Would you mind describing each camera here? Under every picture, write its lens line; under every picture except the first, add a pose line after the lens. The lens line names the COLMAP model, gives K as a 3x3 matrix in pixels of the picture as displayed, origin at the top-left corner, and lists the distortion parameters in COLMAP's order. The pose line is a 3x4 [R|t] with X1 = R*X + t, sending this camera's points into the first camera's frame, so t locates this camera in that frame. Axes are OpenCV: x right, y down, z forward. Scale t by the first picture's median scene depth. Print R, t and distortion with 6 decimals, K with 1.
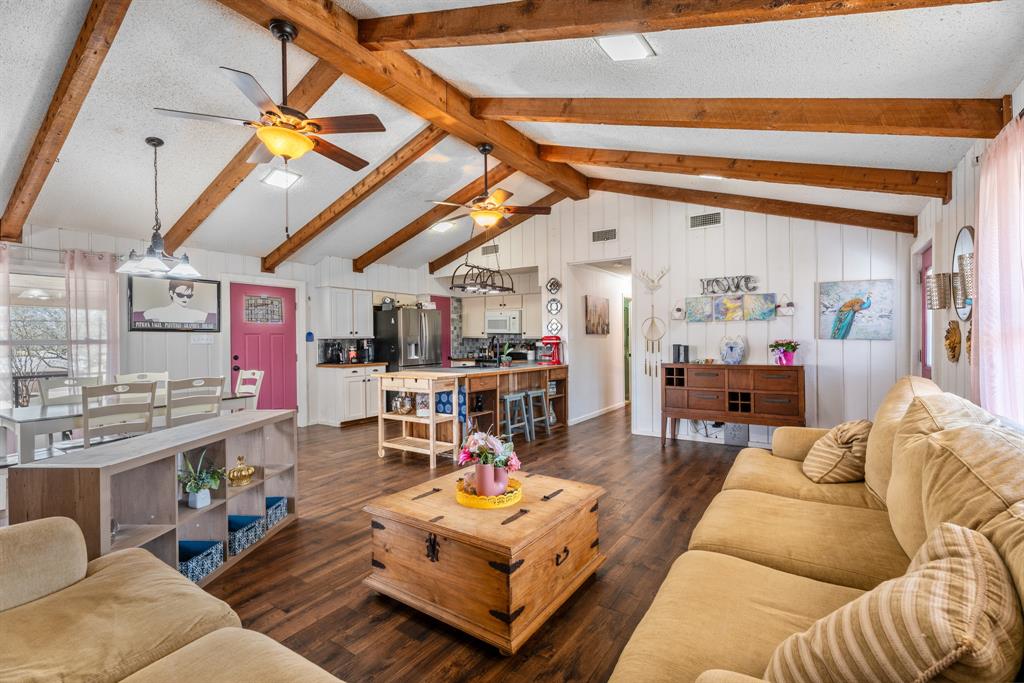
lens RADIAL K [[455.2, 0, 509.5], [0, 455.2, 340.3], [0, 0, 1]] dist [0.000970, 0.000238]
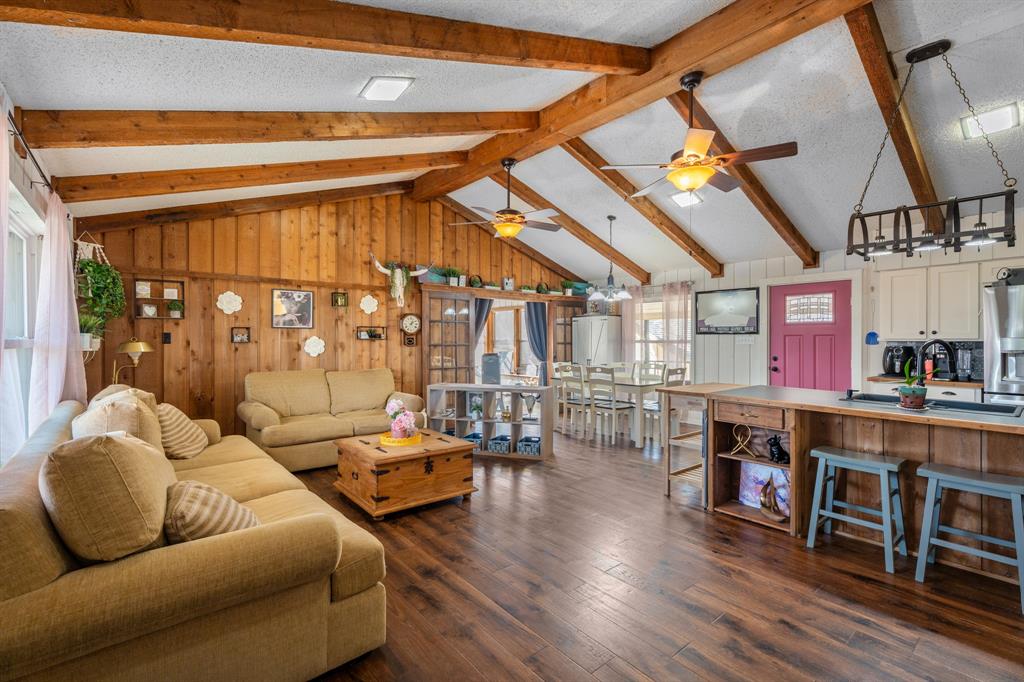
lens RADIAL K [[458.6, 0, 512.7], [0, 458.6, 339.1], [0, 0, 1]] dist [0.000794, 0.000240]
pose [[-0.273355, 0.010883, -0.961852, 0.683472], [0.001014, 0.999939, 0.011026, -0.022216], [0.961913, 0.002039, -0.273349, 0.874529]]
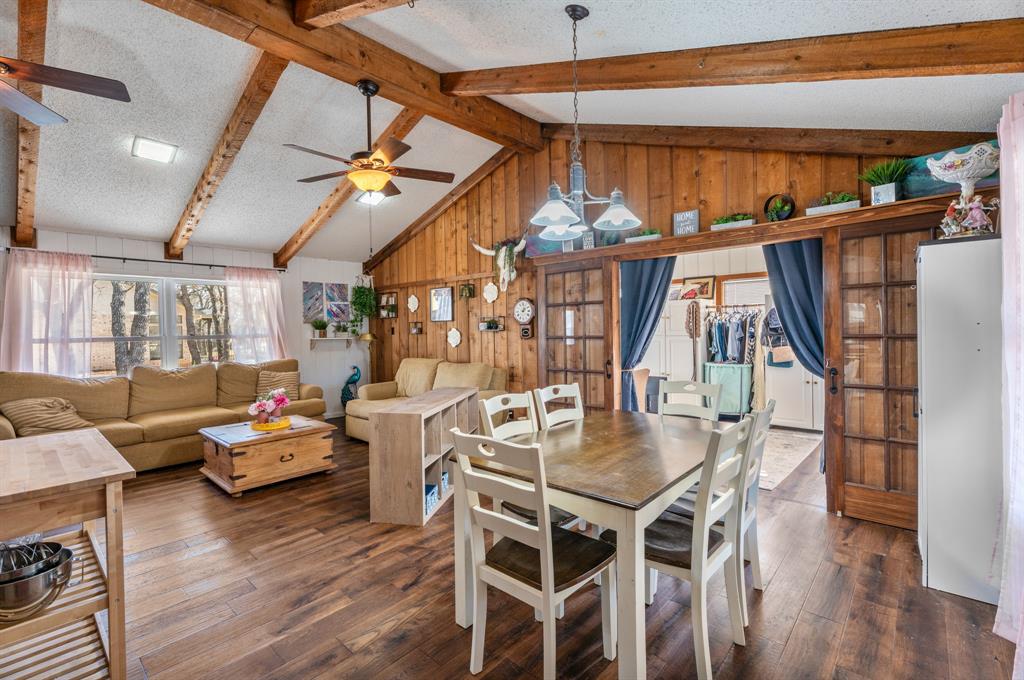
lens RADIAL K [[455.4, 0, 511.5], [0, 455.4, 333.2], [0, 0, 1]] dist [-0.000334, -0.000079]
pose [[-0.991011, 0.026330, 0.131161, -0.595490], [0.028140, 0.999532, 0.011961, -0.013774], [-0.130784, 0.015544, -0.991289, 1.275769]]
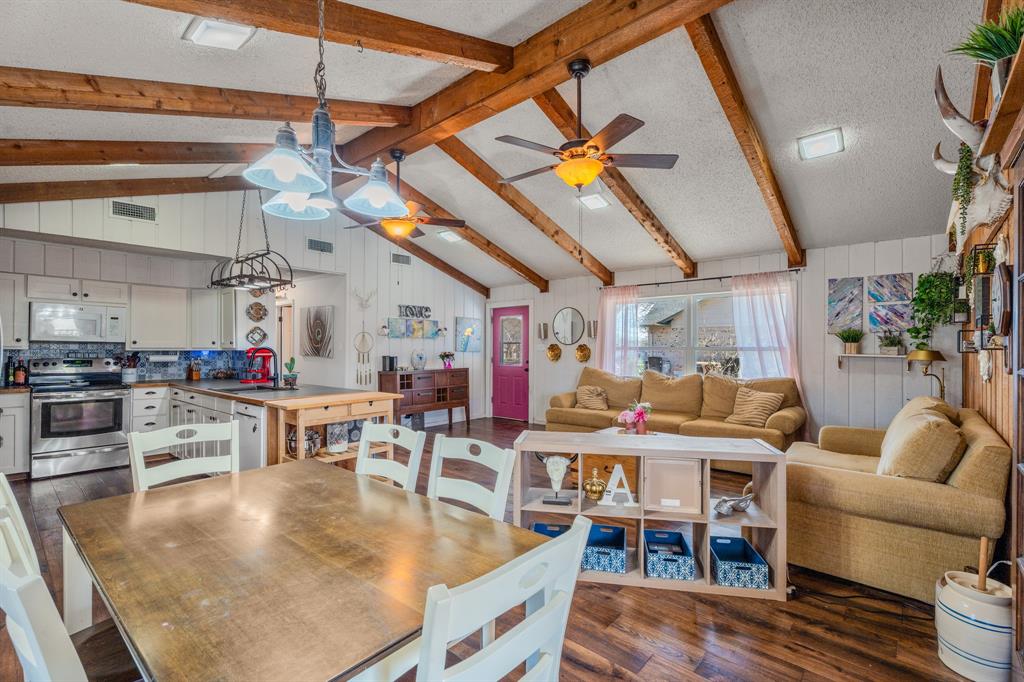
lens RADIAL K [[455.2, 0, 509.5], [0, 455.2, 339.8], [0, 0, 1]] dist [0.000970, 0.000238]
pose [[0.121110, 0.022007, 0.992395, -0.923806], [0.000001, 0.999754, -0.022170, -0.007717], [-0.992639, 0.002686, 0.121080, 0.611984]]
